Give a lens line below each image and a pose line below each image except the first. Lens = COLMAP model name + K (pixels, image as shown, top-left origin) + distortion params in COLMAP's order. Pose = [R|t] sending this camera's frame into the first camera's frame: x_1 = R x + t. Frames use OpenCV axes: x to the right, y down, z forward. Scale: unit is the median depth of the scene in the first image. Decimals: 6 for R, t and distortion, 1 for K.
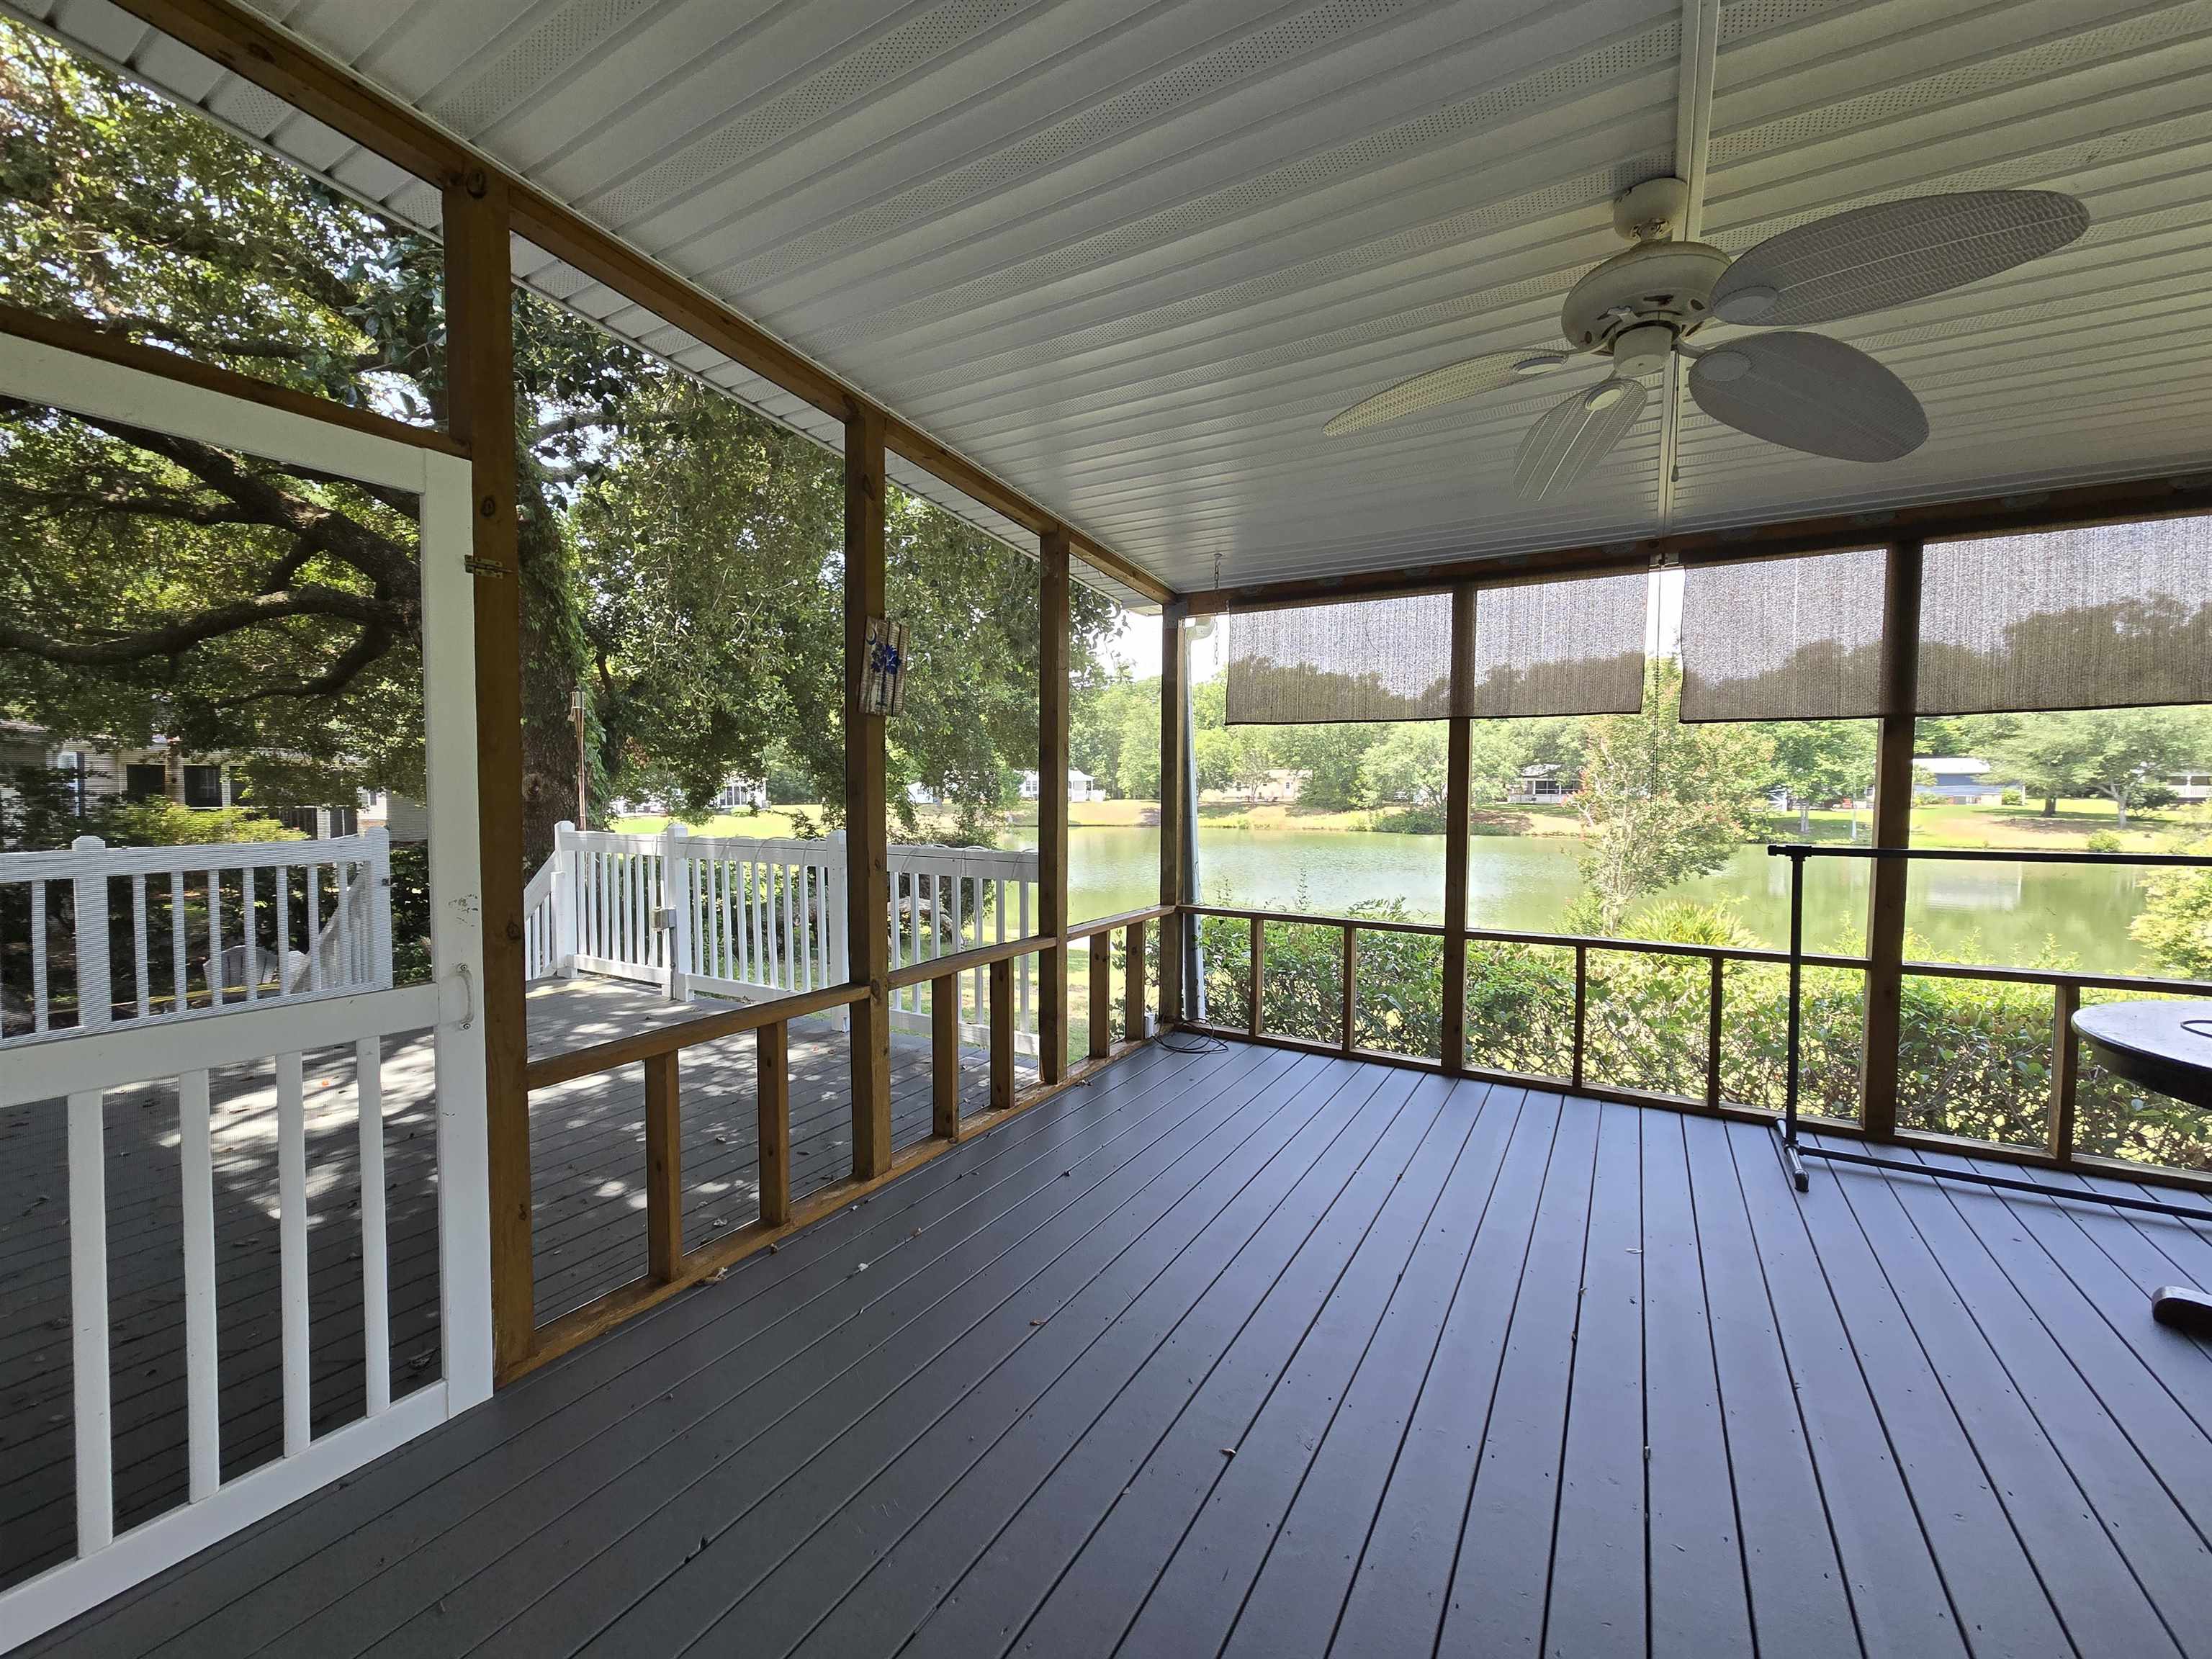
lens RADIAL K [[909.3, 0, 1092.1], [0, 909.3, 826.8], [0, 0, 1]] dist [0.001563, 0.000669]
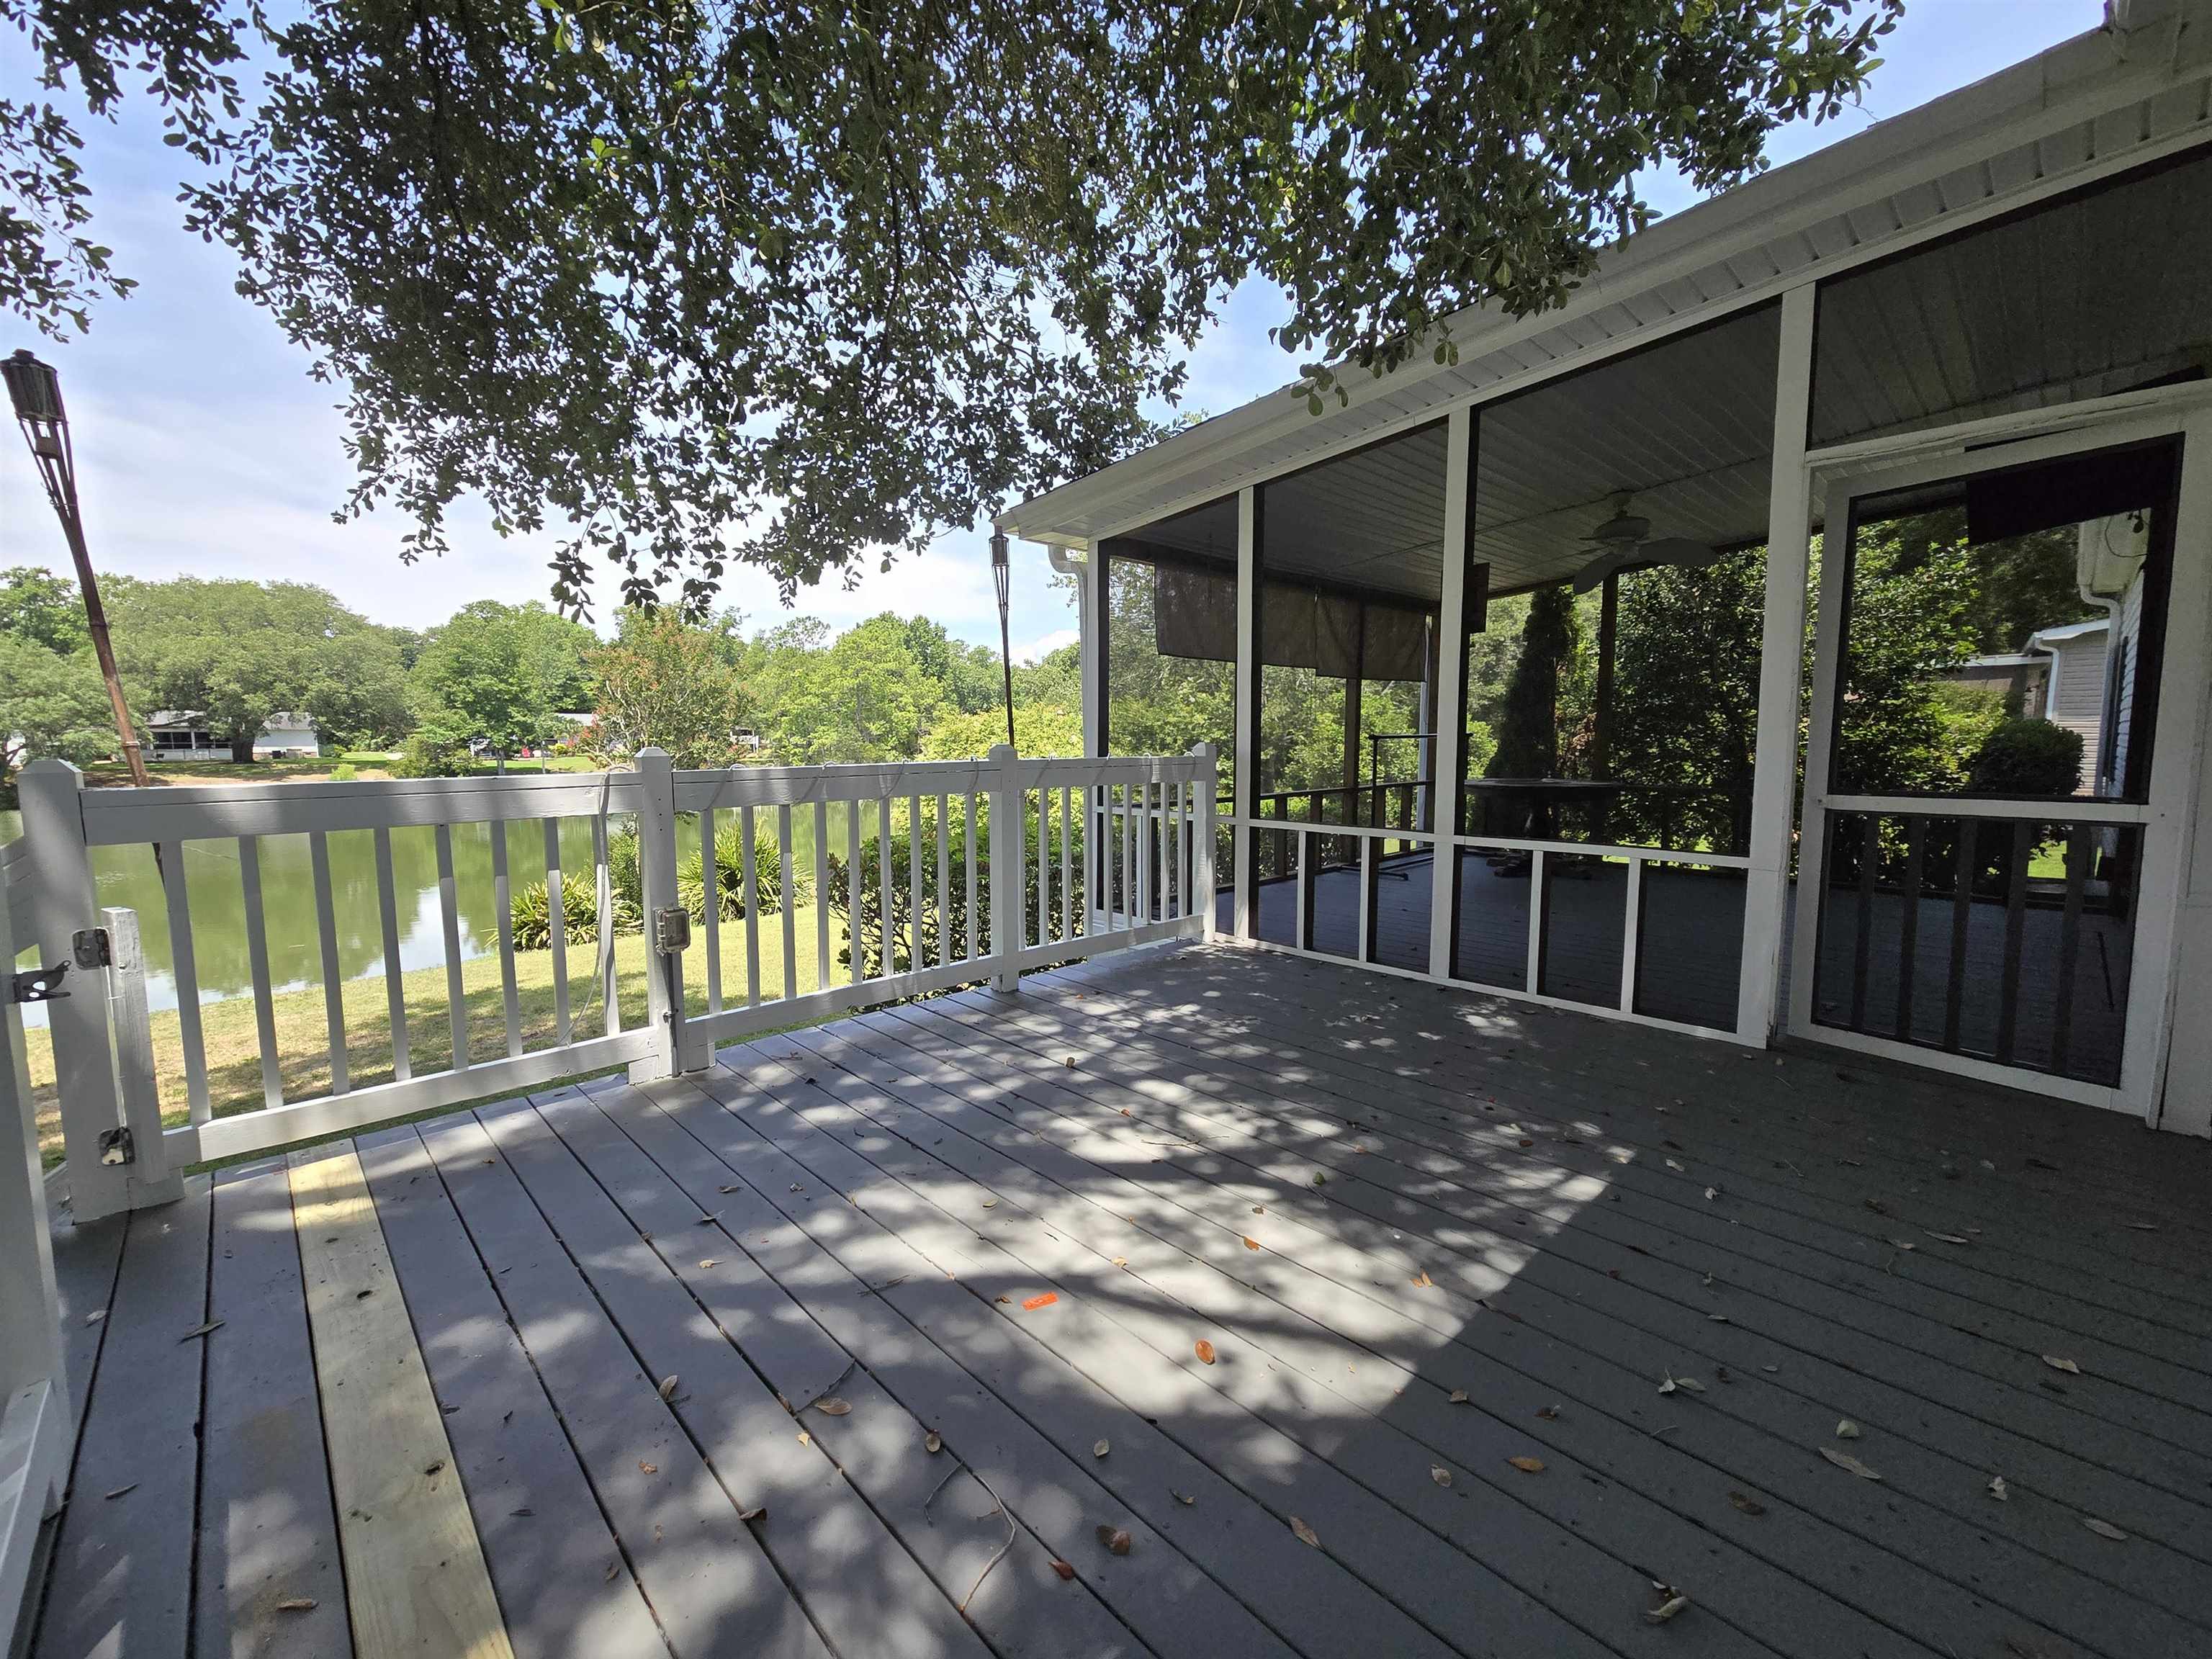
lens RADIAL K [[909.3, 0, 1092.1], [0, 909.3, 826.8], [0, 0, 1]] dist [0.001563, 0.000669]
pose [[0.266740, -0.097837, 0.958790, -0.302650], [0.049198, 0.994919, 0.087837, 0.002469], [-0.962512, 0.023741, 0.270198, 0.208266]]
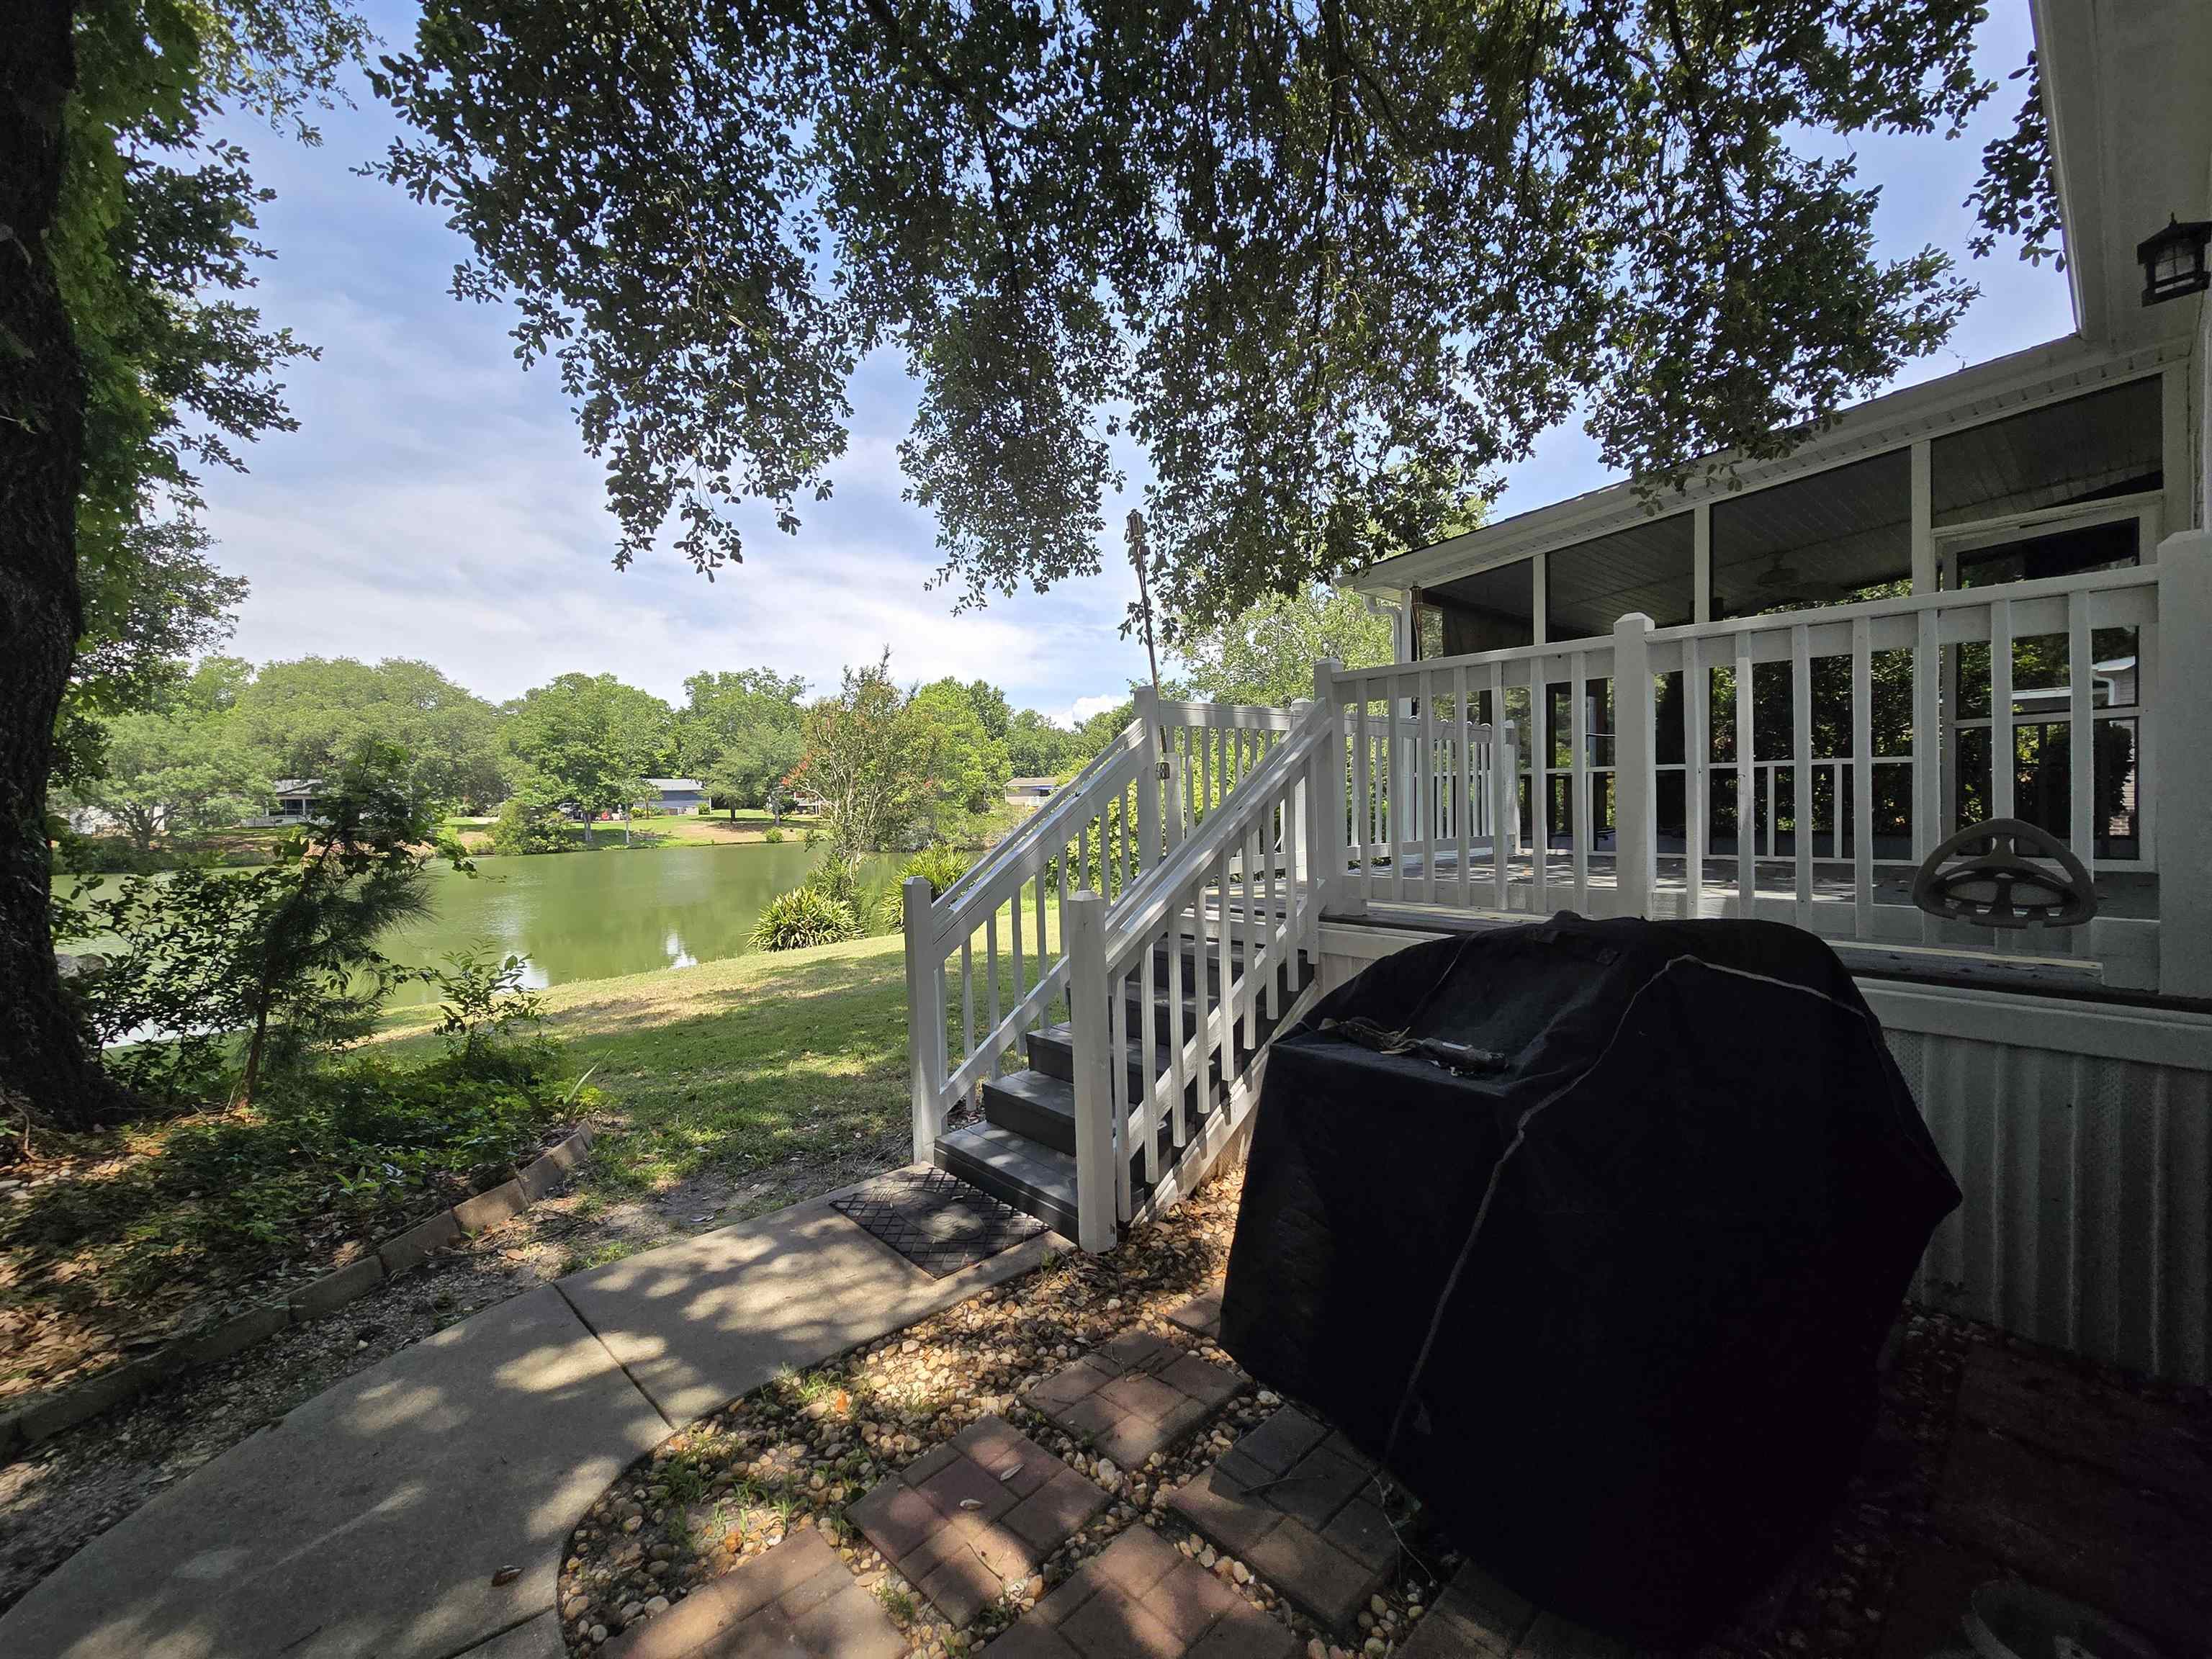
lens RADIAL K [[912.1, 0, 1093.6], [0, 912.1, 816.6], [0, 0, 1]] dist [0.001505, 0.000383]
pose [[0.301909, -0.024282, 0.953028, -0.477354], [0.060905, 0.998125, 0.006137, 0.032167], [-0.951389, 0.056191, 0.302821, 0.304316]]
